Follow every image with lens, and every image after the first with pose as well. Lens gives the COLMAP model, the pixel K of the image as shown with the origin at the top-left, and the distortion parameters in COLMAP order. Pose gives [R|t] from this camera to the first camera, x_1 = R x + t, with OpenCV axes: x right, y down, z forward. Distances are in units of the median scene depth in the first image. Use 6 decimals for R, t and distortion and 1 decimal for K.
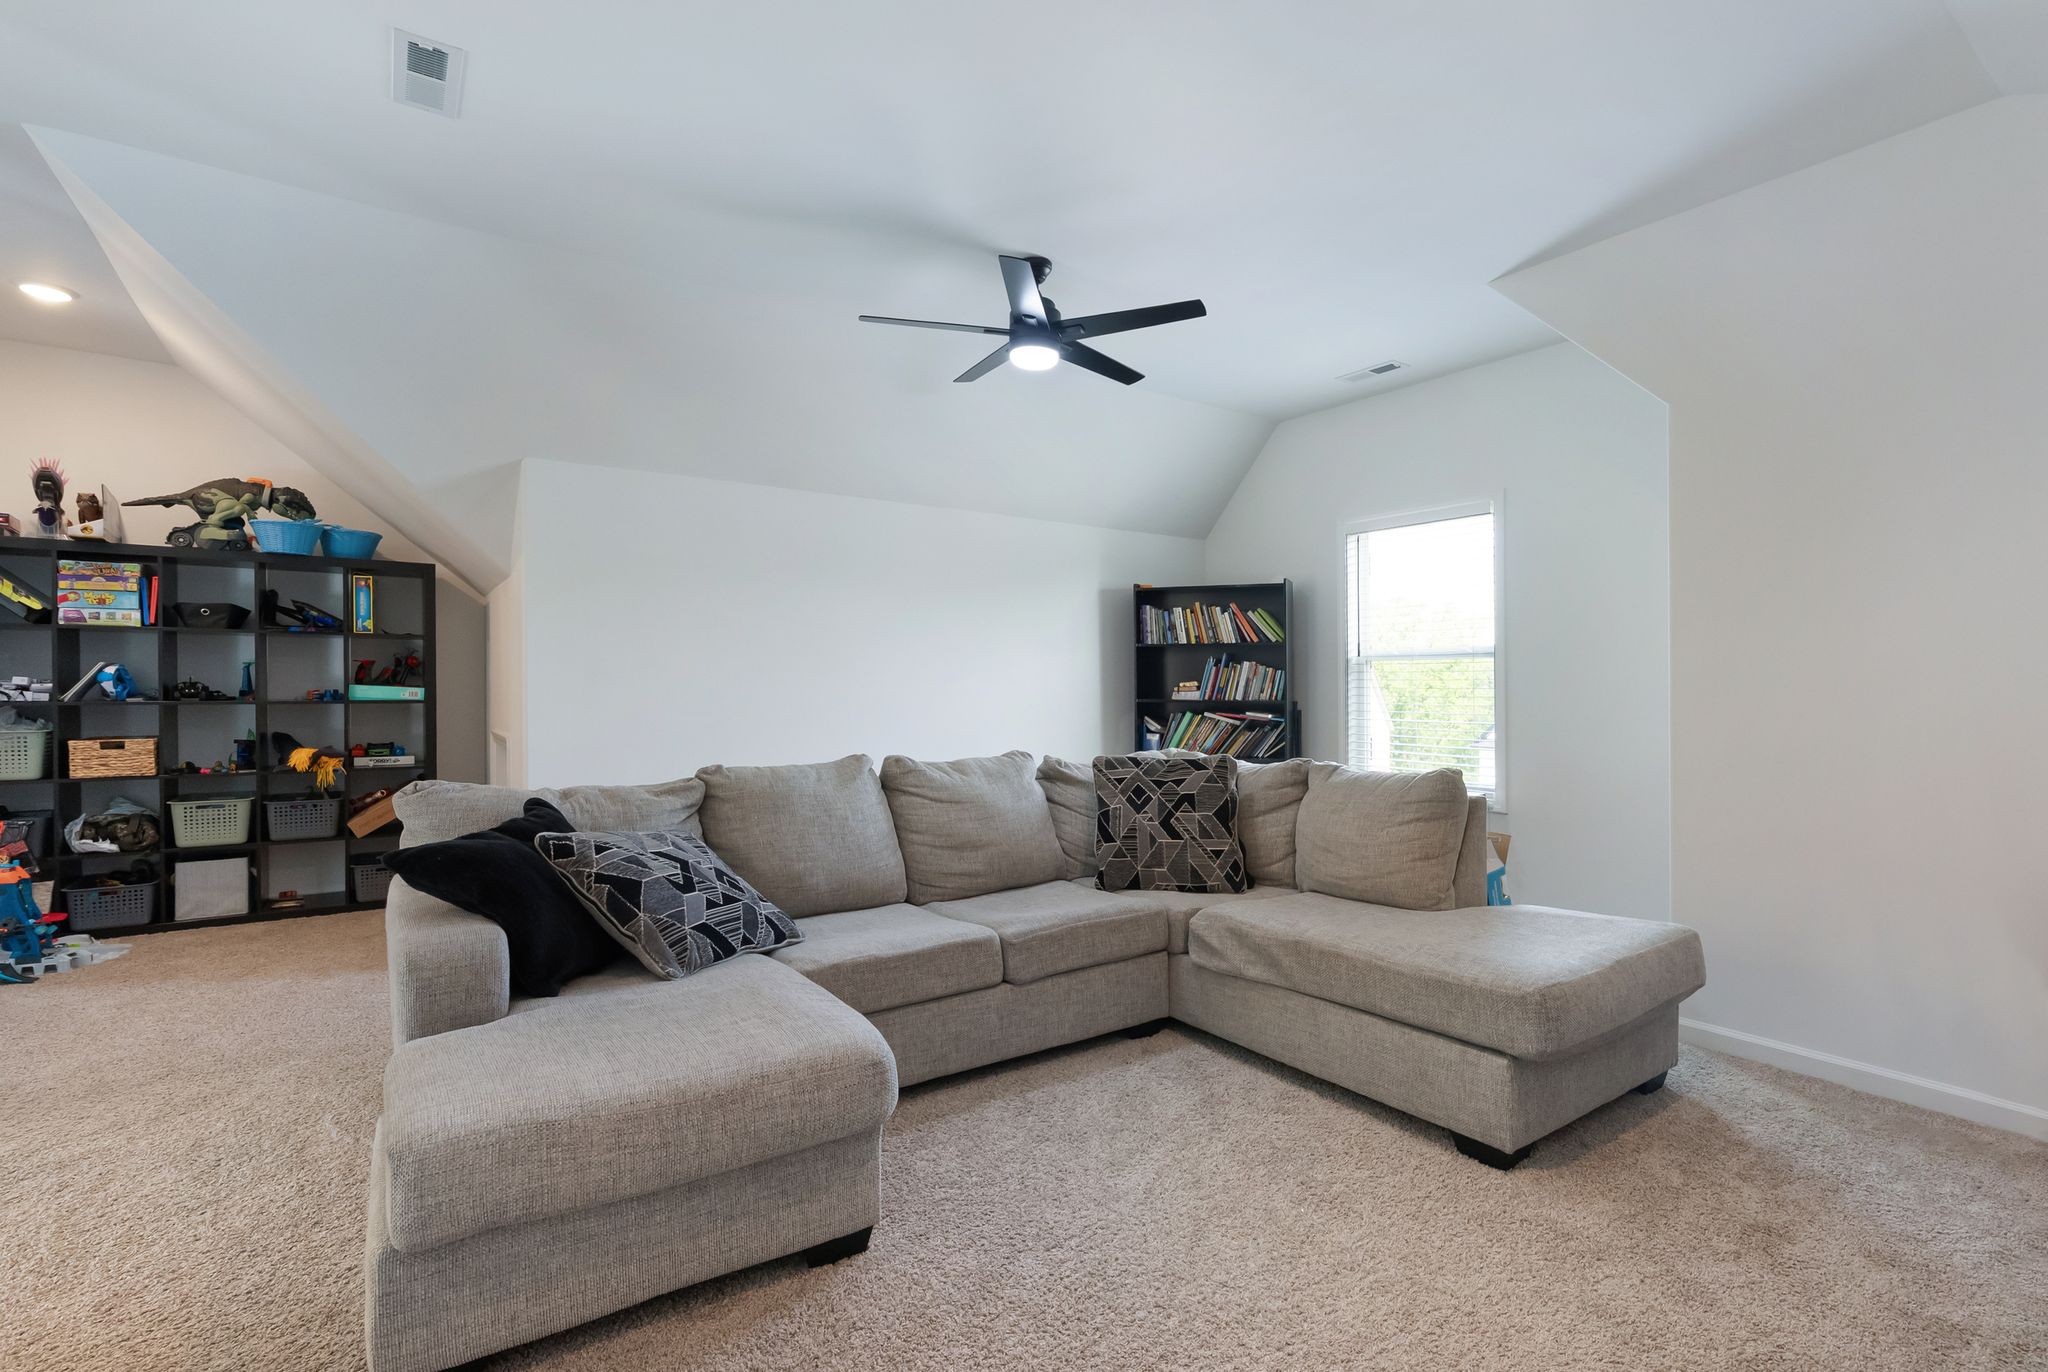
lens RADIAL K [[950.2, 0, 1036.6], [0, 950.2, 706.5], [0, 0, 1]] dist [-0.005777, -0.000441]
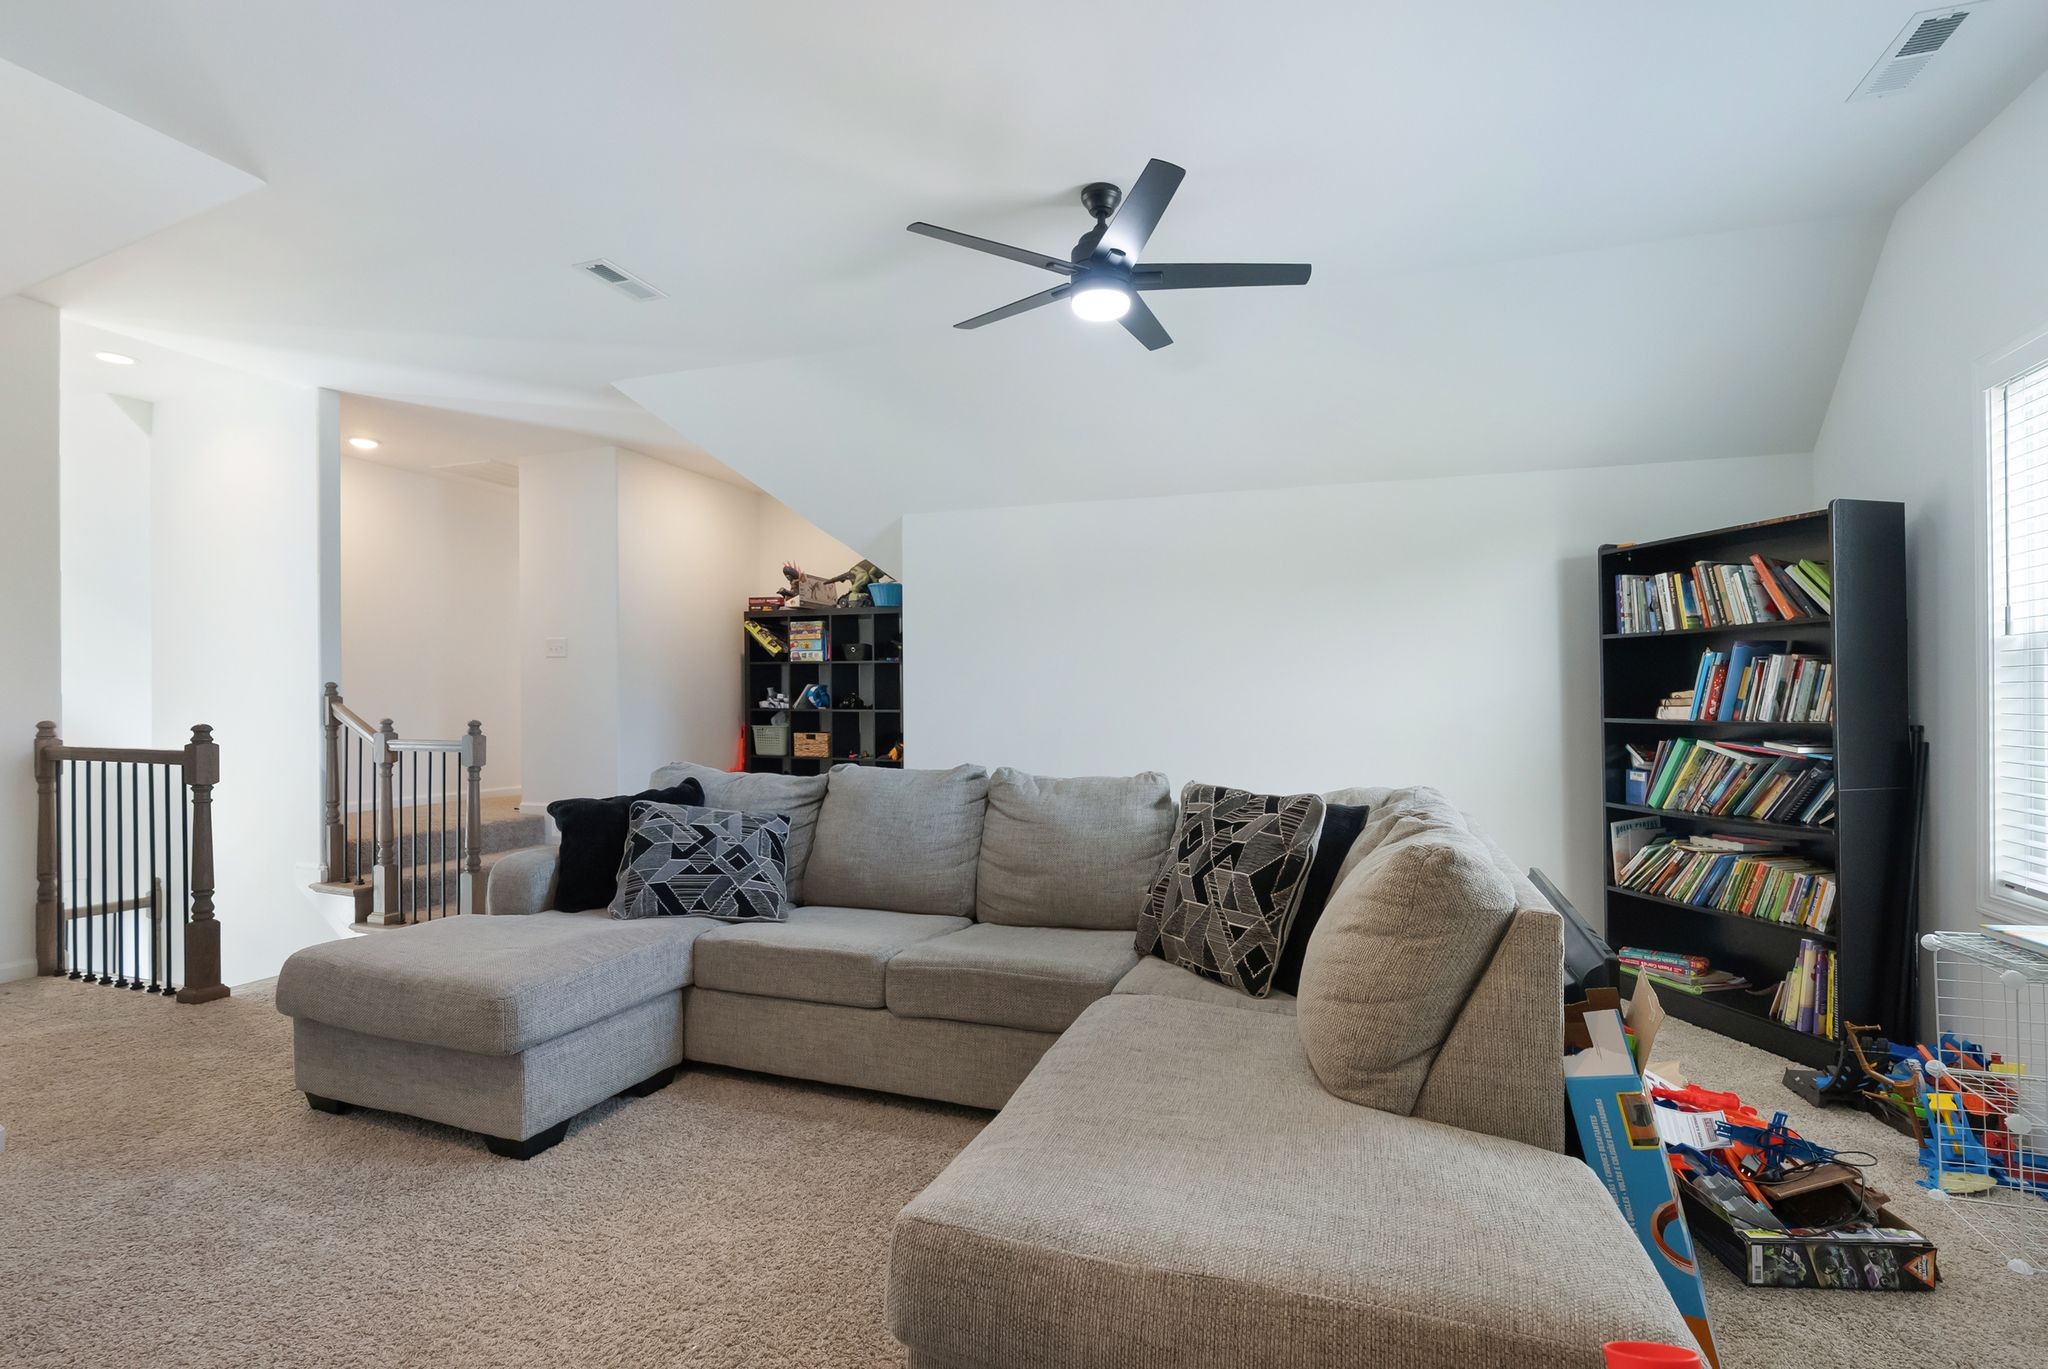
lens RADIAL K [[947.7, 0, 1043.8], [0, 947.7, 722.0], [0, 0, 1]] dist [0.001662, 0.000646]
pose [[0.585630, 0.016386, -0.810413, 0.534789], [-0.021237, 0.999763, 0.004868, 0.000122], [0.810300, 0.014360, 0.585839, 0.380872]]
